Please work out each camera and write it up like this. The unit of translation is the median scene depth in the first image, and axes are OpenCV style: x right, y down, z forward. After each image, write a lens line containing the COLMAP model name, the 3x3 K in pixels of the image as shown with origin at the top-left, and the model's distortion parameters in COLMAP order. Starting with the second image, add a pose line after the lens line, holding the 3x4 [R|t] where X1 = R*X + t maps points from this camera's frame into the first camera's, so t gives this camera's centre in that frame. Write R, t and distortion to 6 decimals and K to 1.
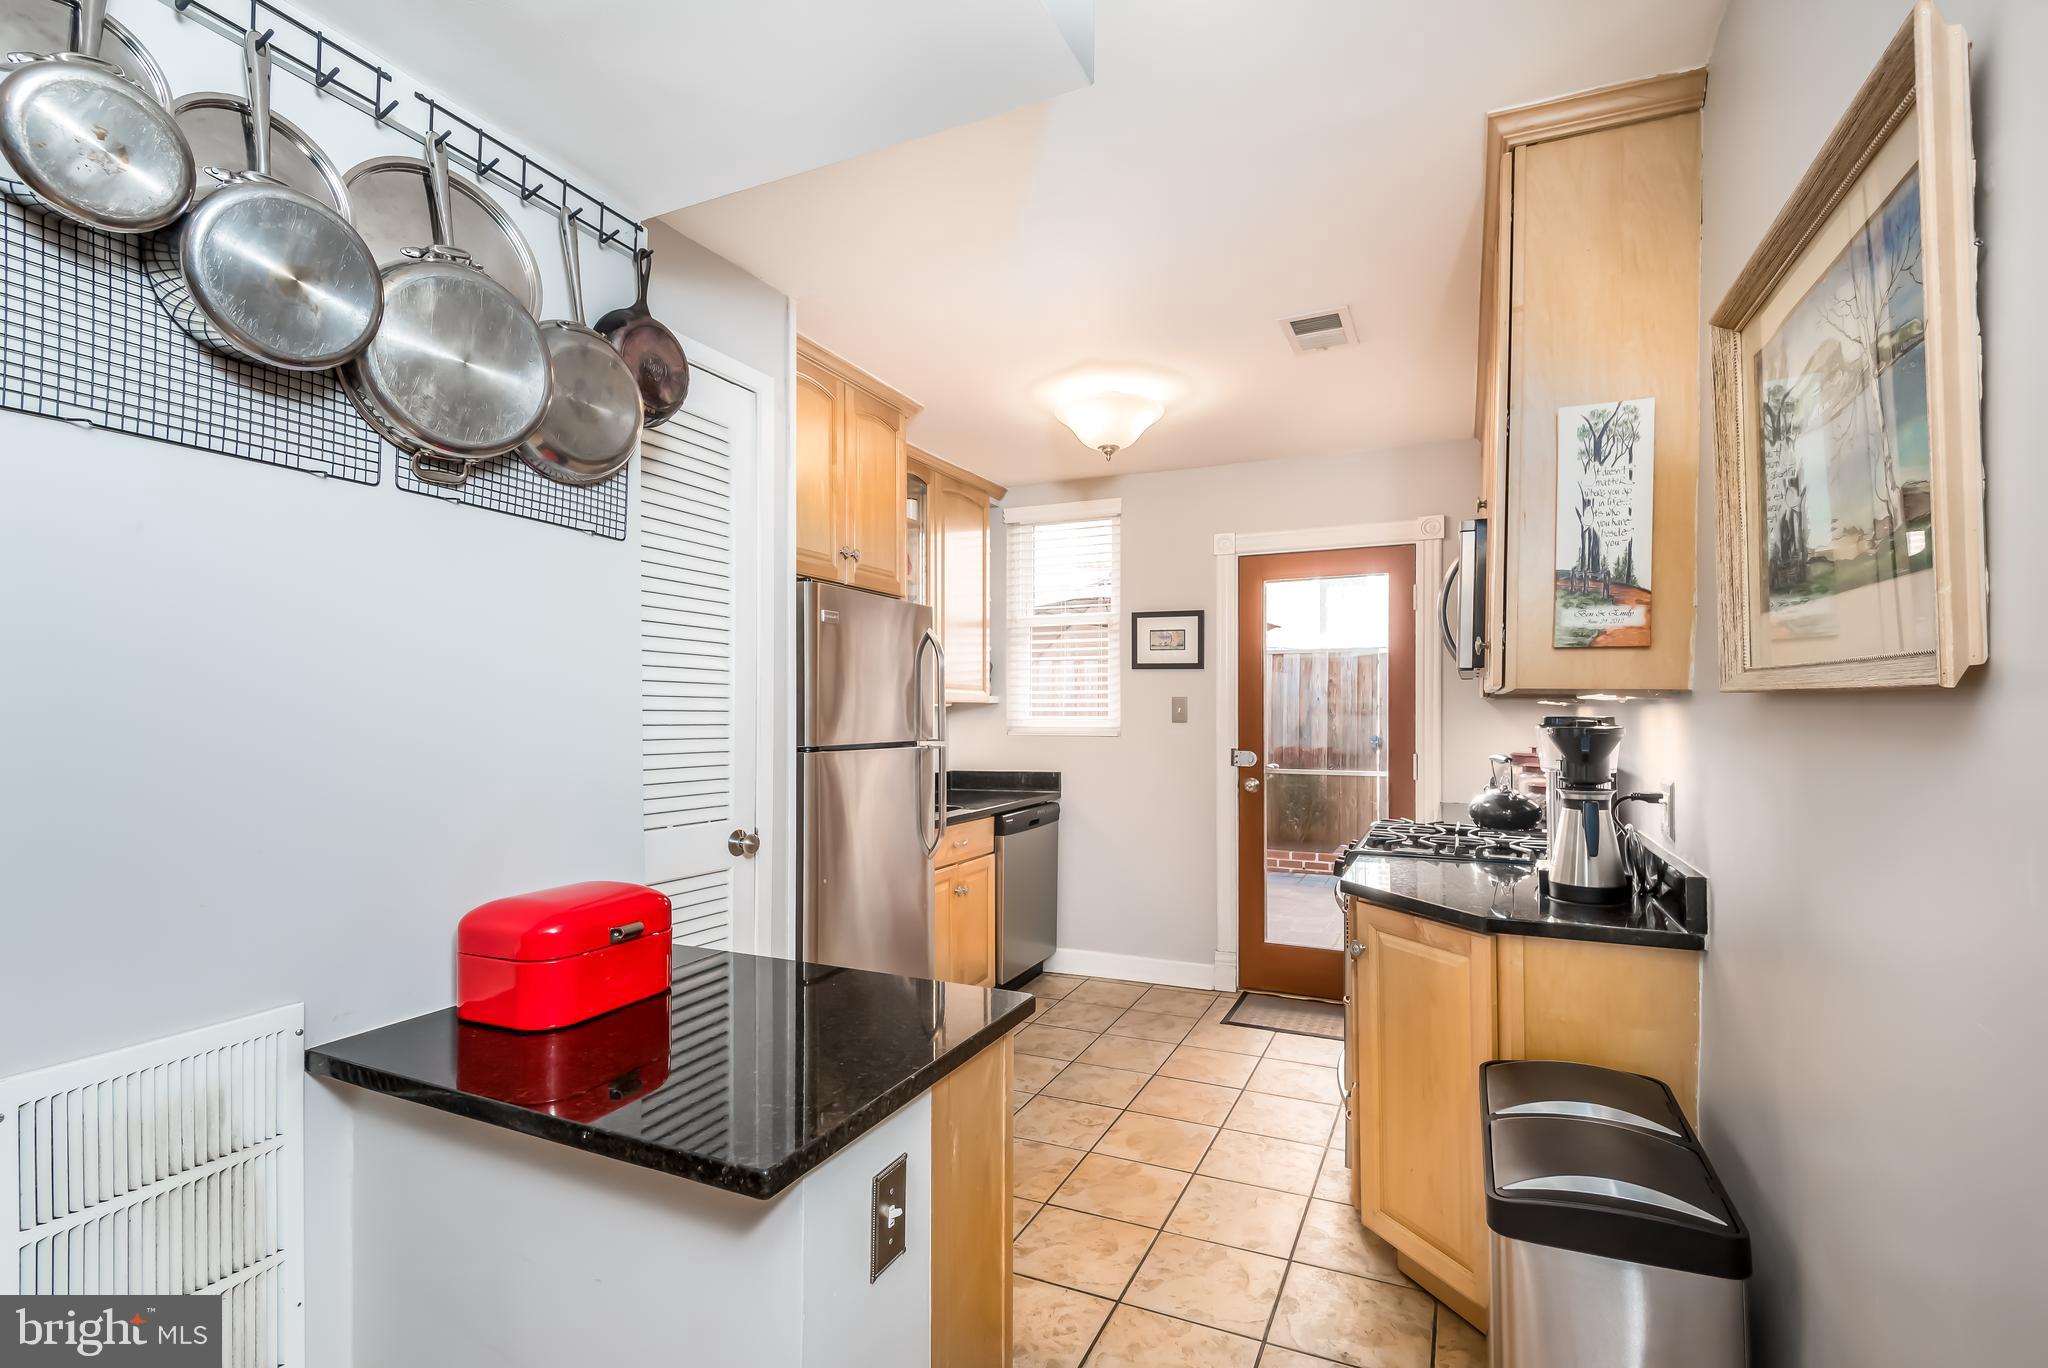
lens RADIAL K [[923.6, 0, 1020.5], [0, 923.6, 692.3], [0, 0, 1]] dist [0.033683, -0.000213]
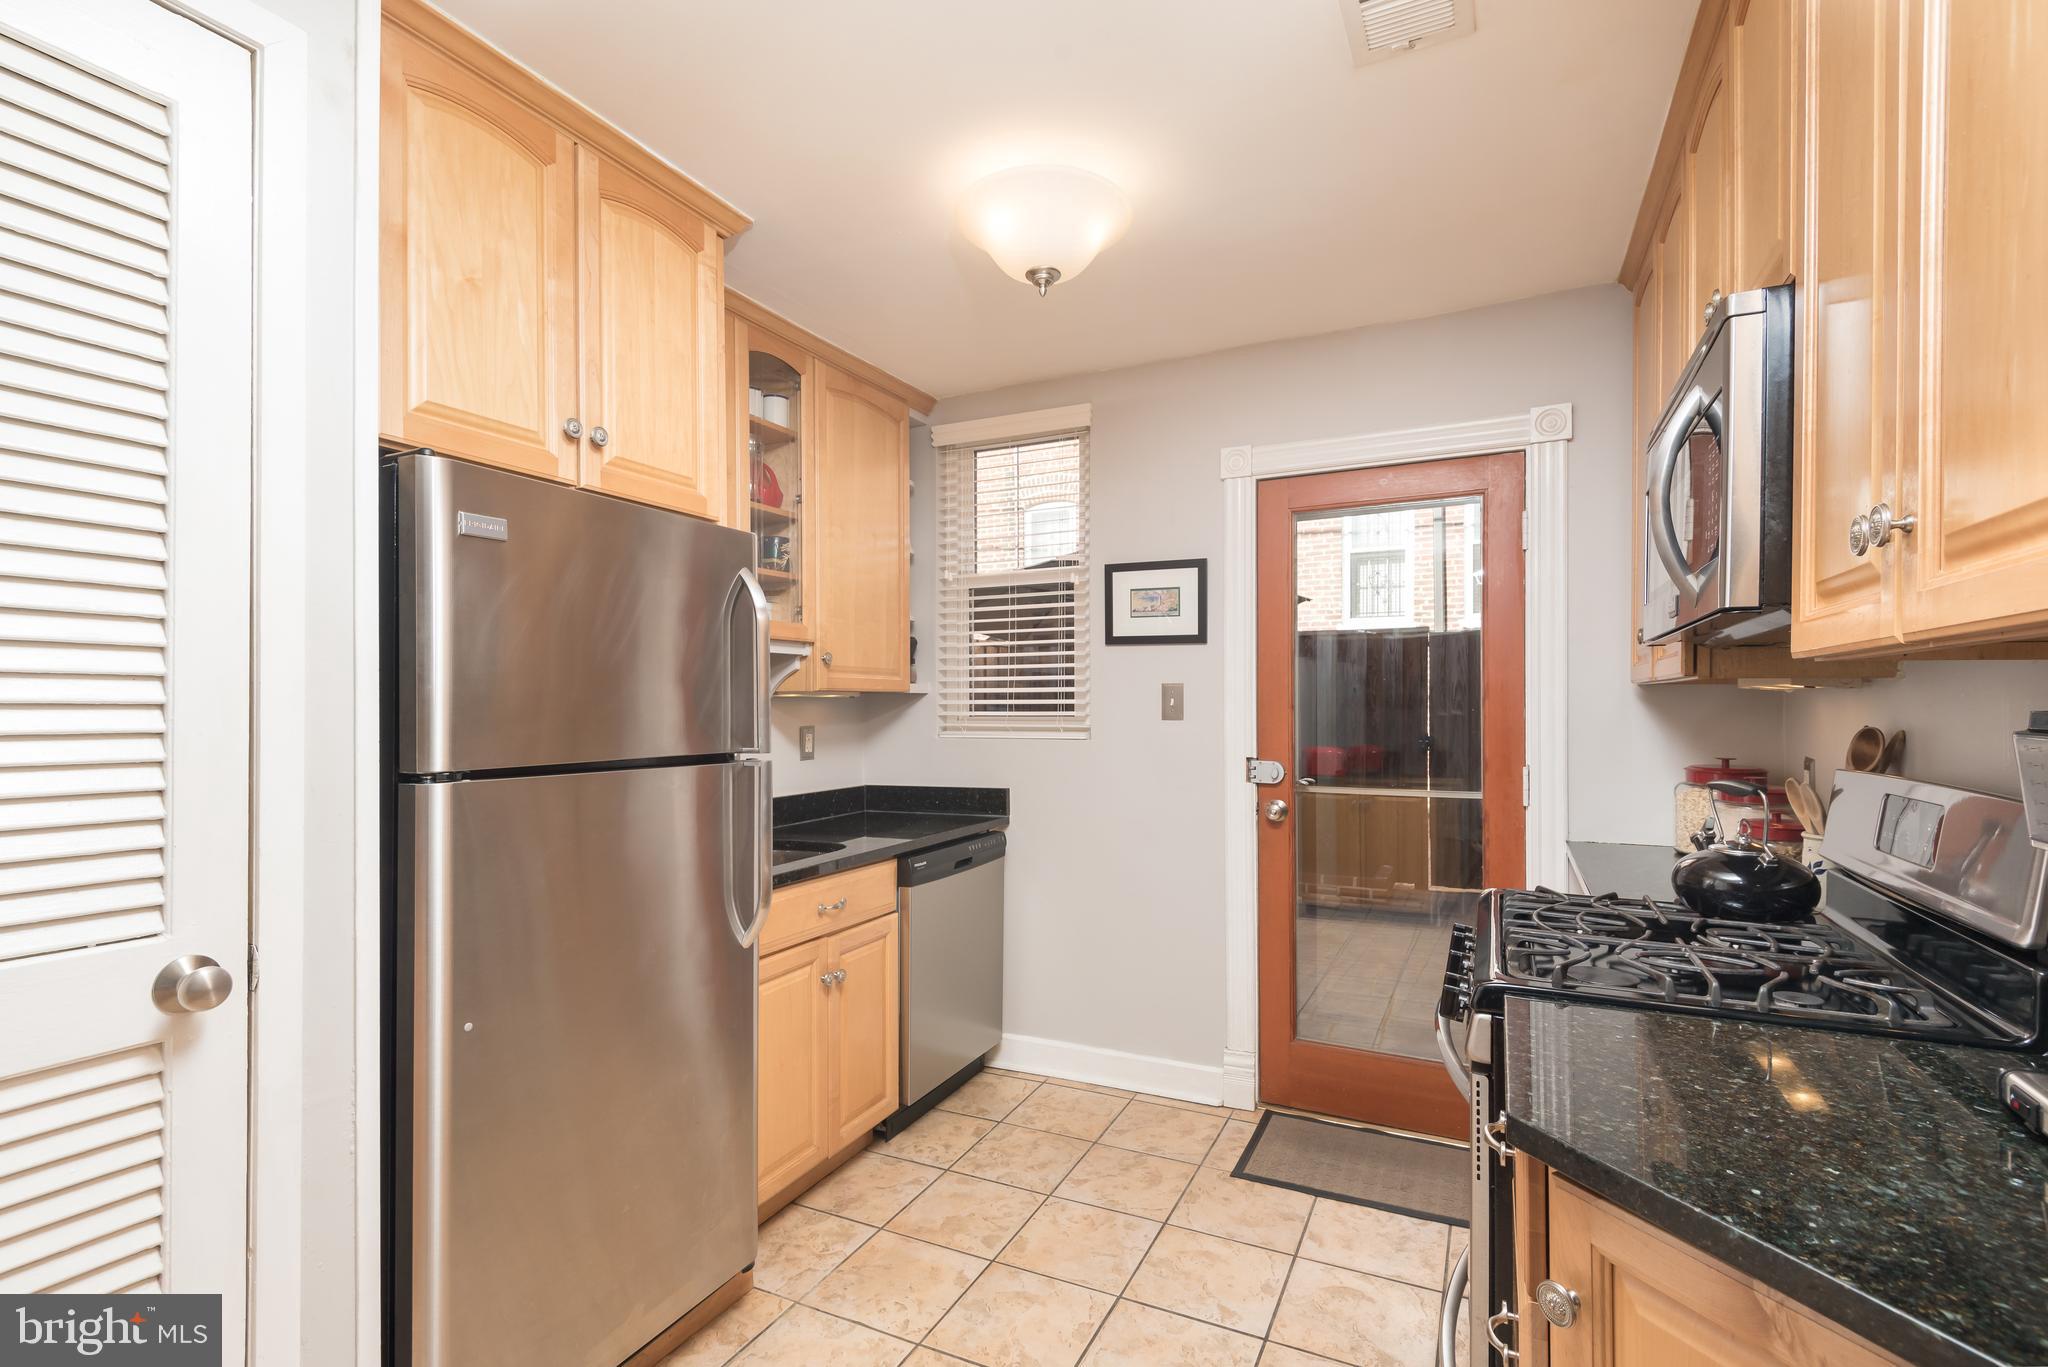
lens RADIAL K [[923.6, 0, 1020.5], [0, 923.6, 691.8], [0, 0, 1]] dist [0.033683, -0.000213]
pose [[0.999752, -0.003597, -0.021993, 0.074668], [0.003704, 0.999981, 0.004852, 0.007743], [0.021975, -0.004932, 0.999746, 0.305821]]
